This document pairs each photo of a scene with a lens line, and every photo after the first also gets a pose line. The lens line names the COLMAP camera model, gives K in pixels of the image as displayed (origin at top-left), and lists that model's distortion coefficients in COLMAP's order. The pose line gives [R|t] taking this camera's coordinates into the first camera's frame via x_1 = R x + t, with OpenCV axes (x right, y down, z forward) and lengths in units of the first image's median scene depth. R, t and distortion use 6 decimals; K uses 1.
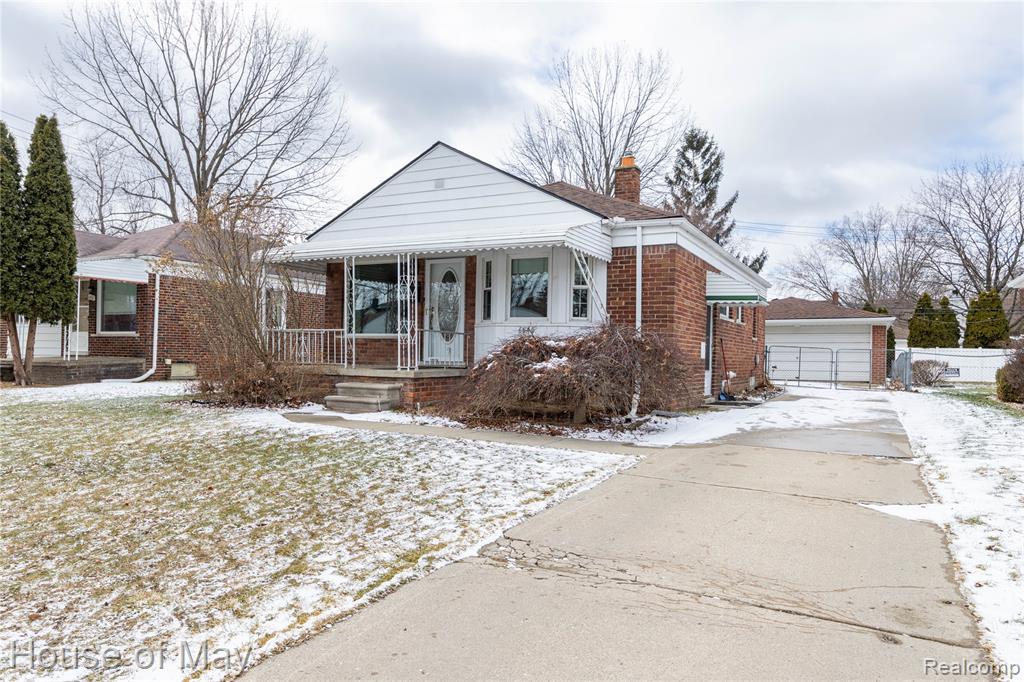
lens RADIAL K [[691.9, 0, 510.9], [0, 691.9, 343.9], [0, 0, 1]] dist [0.000202, 0.001398]
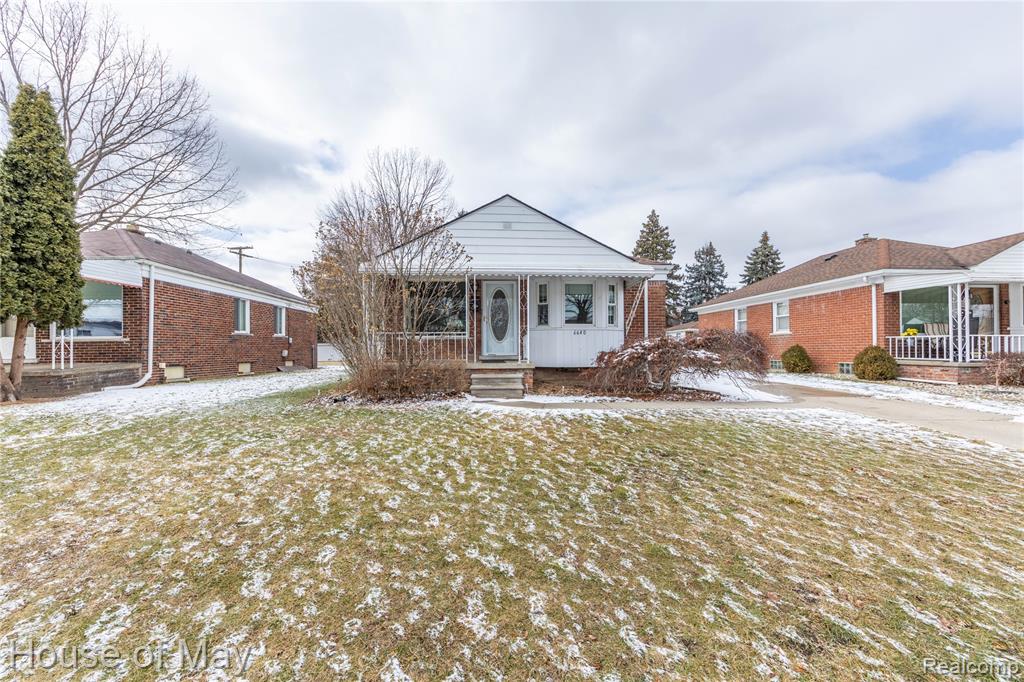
lens RADIAL K [[411.4, 0, 512.3], [0, 411.4, 337.4], [0, 0, 1]] dist [0.016246, 0.000016]
pose [[0.859064, -0.013112, 0.511701, -0.437802], [0.015970, 0.999872, -0.001190, -0.007500], [-0.511620, 0.009195, 0.859163, 0.252736]]
